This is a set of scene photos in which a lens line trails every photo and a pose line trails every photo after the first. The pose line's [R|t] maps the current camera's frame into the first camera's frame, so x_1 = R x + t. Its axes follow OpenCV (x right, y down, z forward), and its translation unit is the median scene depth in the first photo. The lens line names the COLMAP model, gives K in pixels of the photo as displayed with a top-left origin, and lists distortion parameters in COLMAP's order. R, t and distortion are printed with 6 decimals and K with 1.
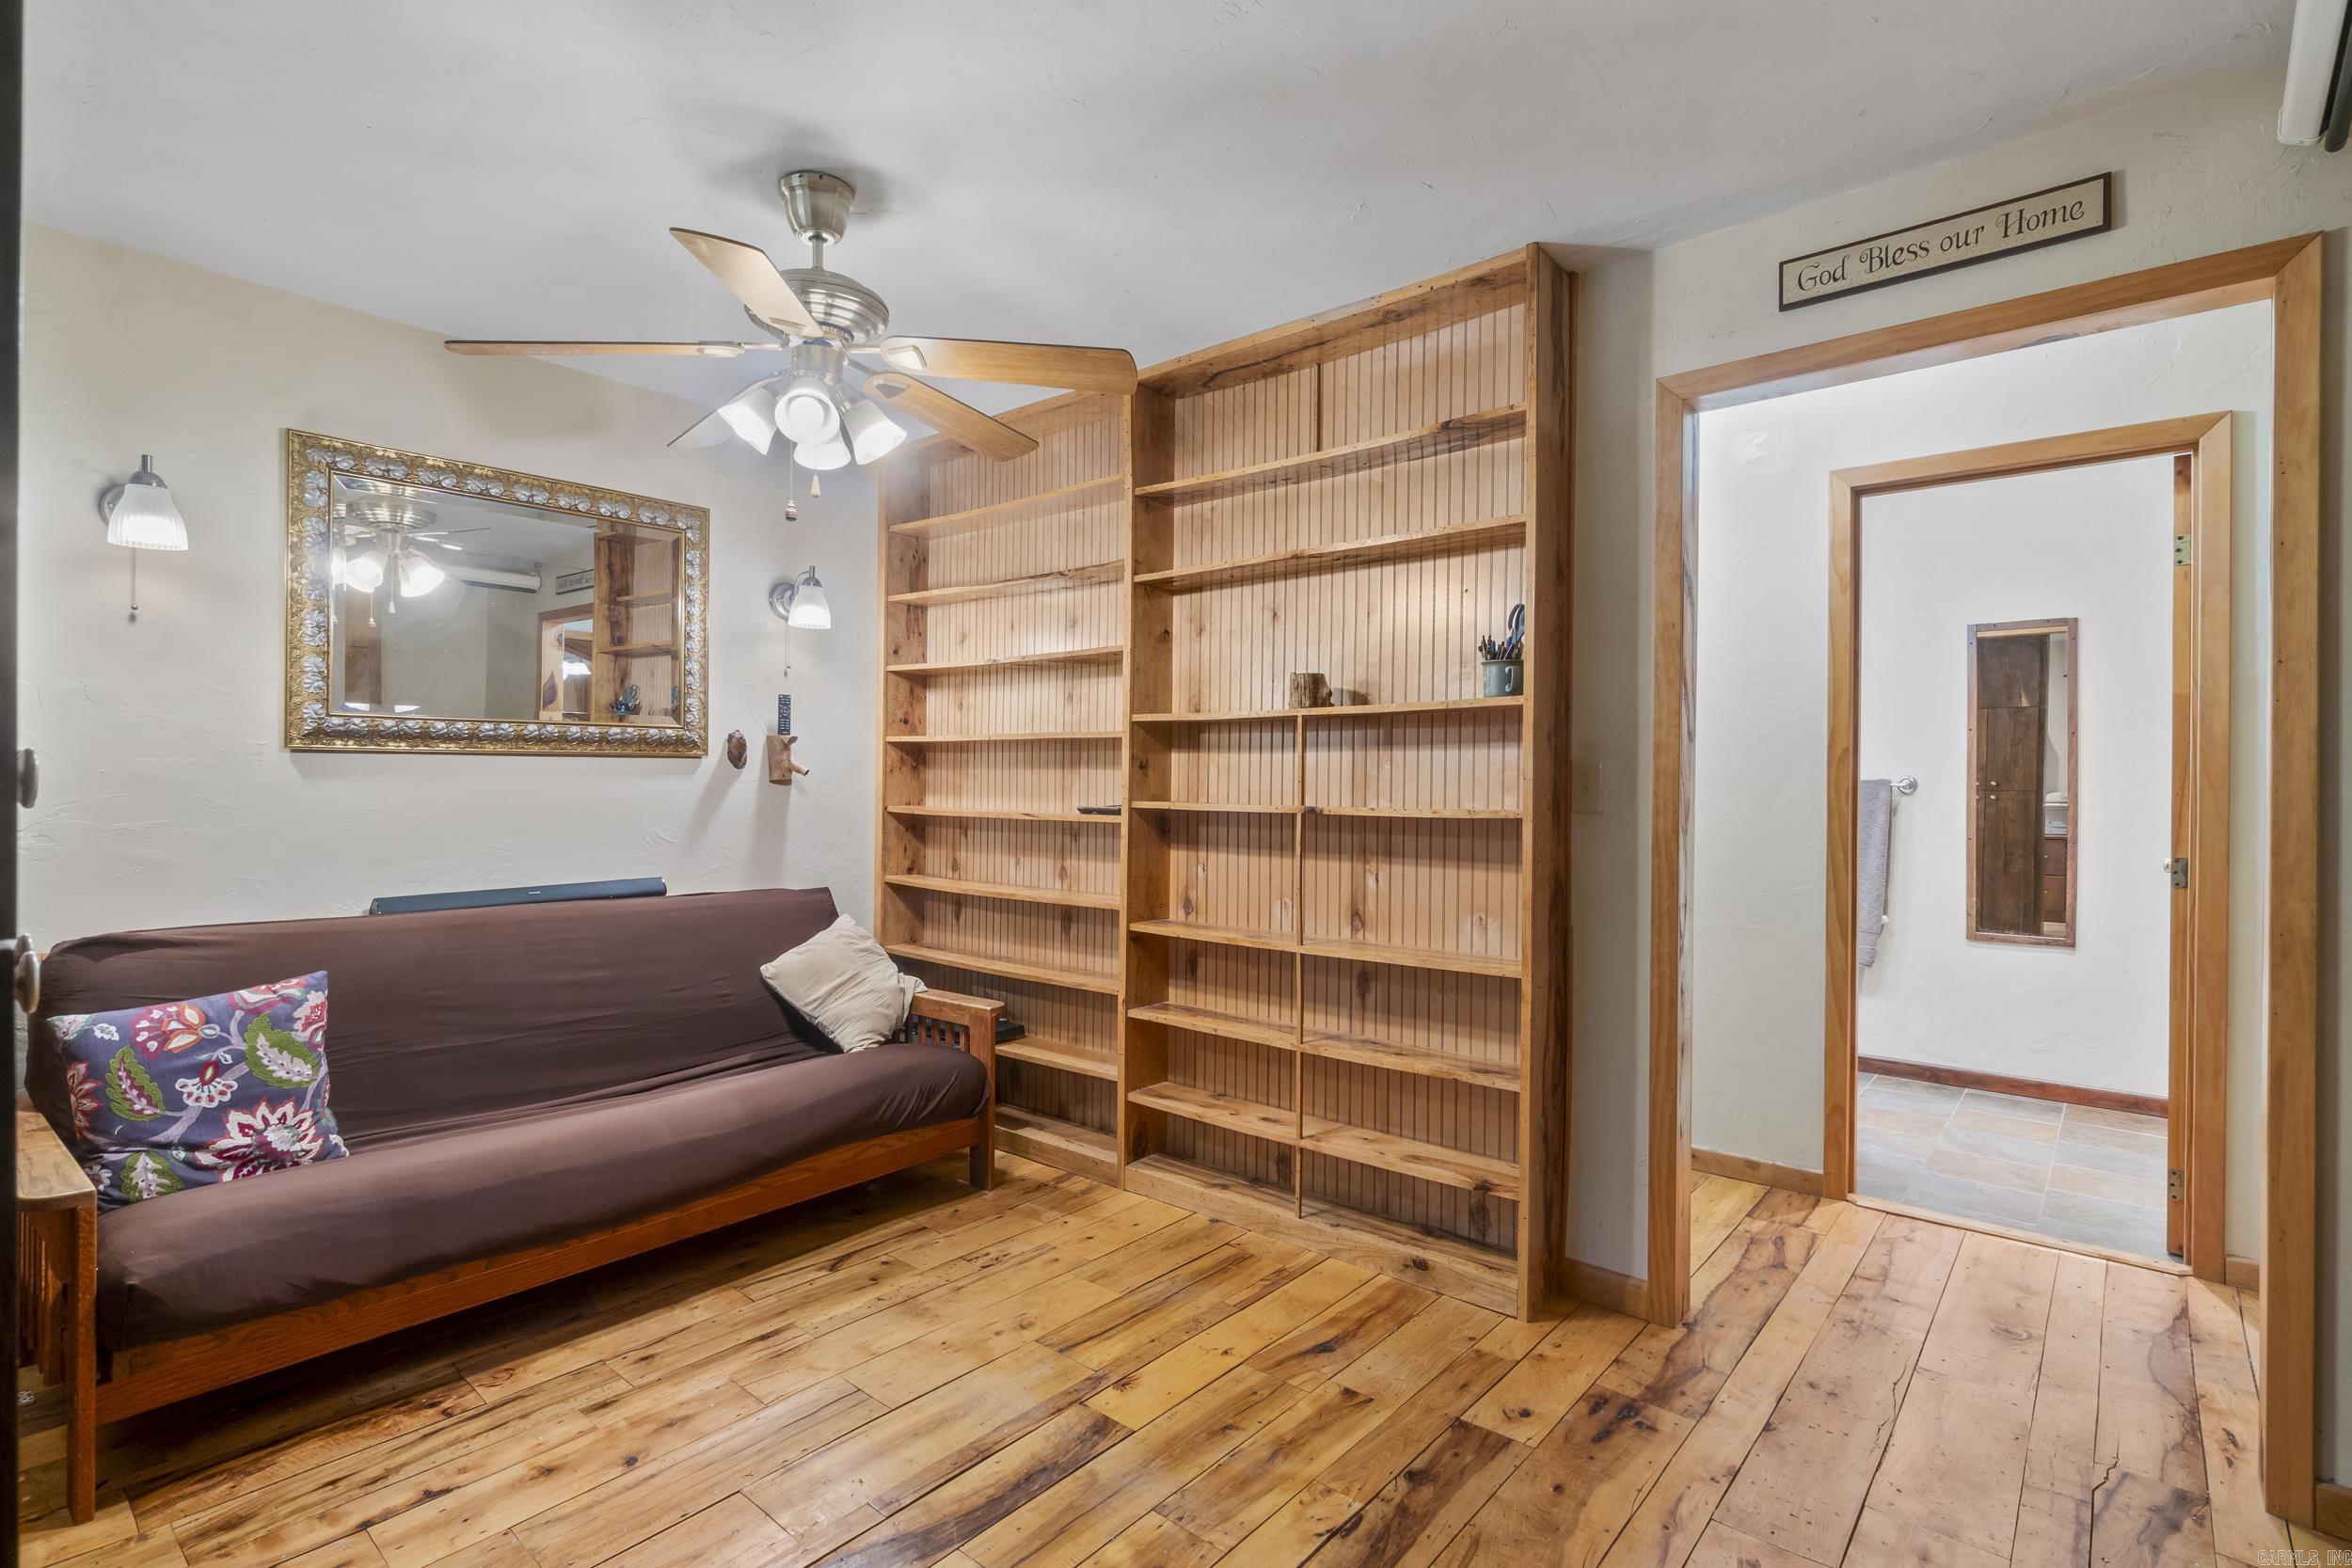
lens RADIAL K [[1135.2, 0, 1163.1], [0, 1135.2, 790.3], [0, 0, 1]] dist [-0.001647, -0.000566]
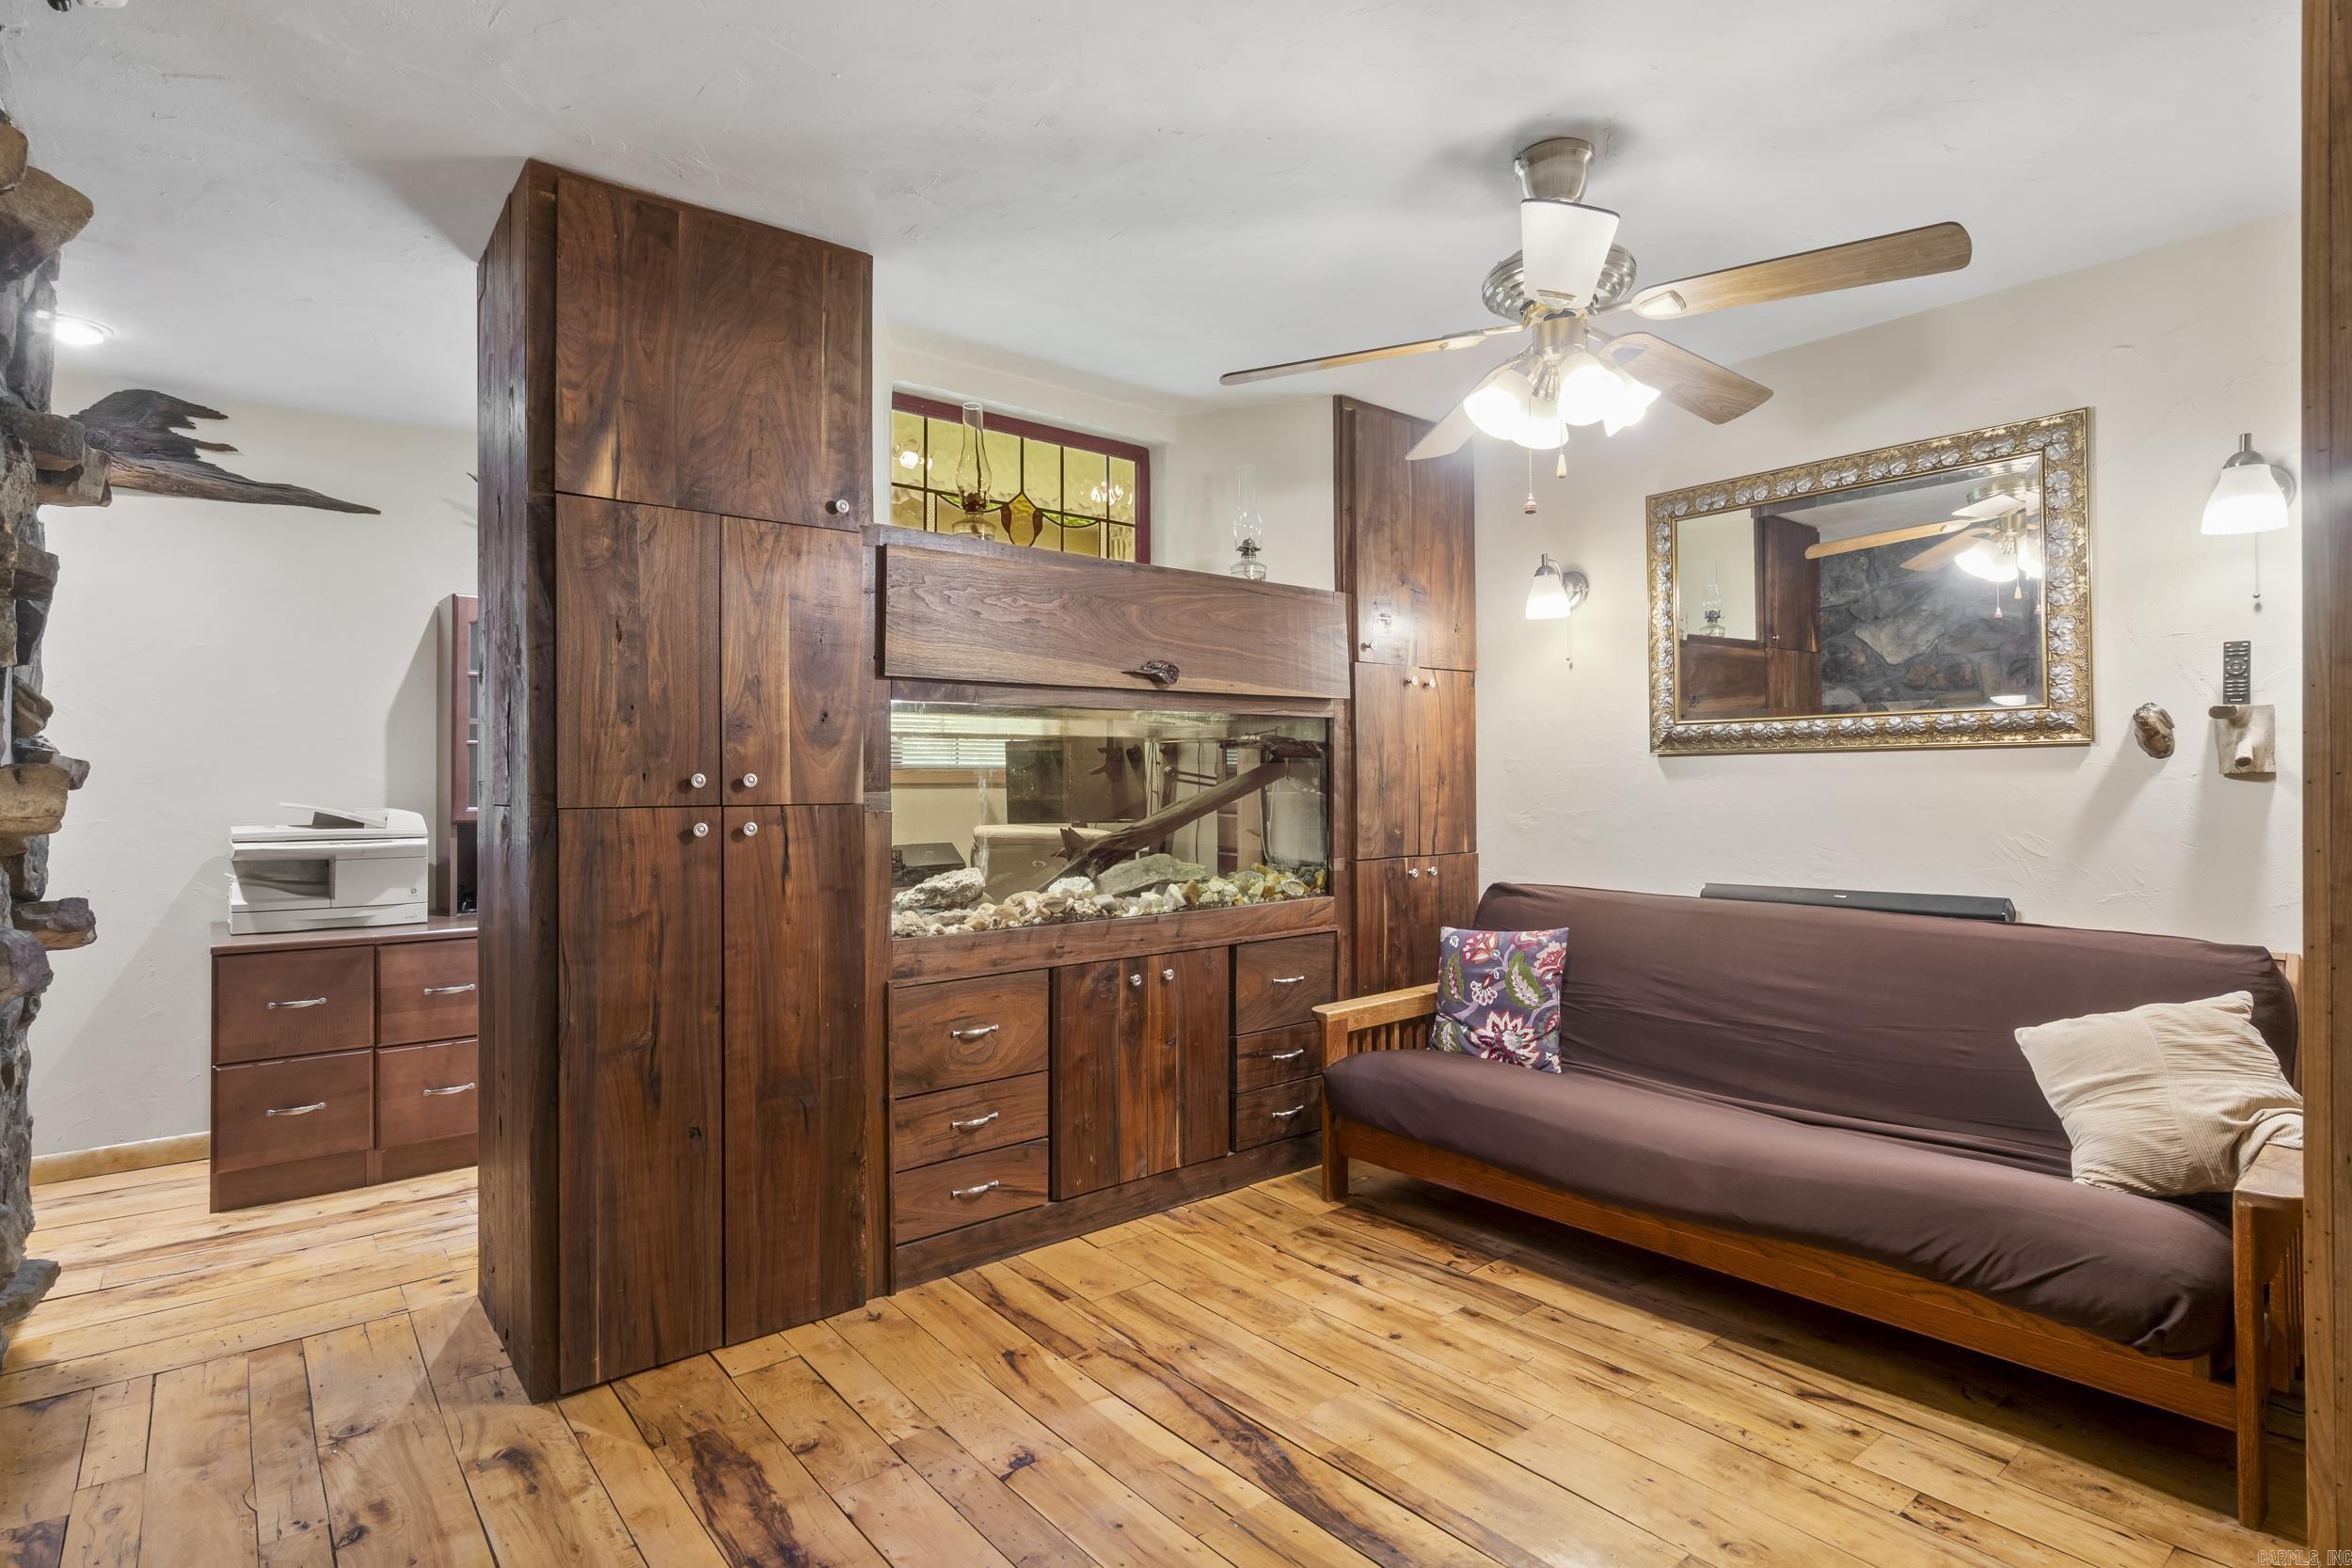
lens RADIAL K [[1178.9, 0, 1124.5], [0, 1178.9, 780.1], [0, 0, 1]] dist [-0.004754, -0.001114]
pose [[-0.196875, -0.003221, -0.980423, 0.690520], [-0.001299, 0.999995, -0.003024, -0.003893], [0.980428, 0.000678, -0.196879, 0.795597]]
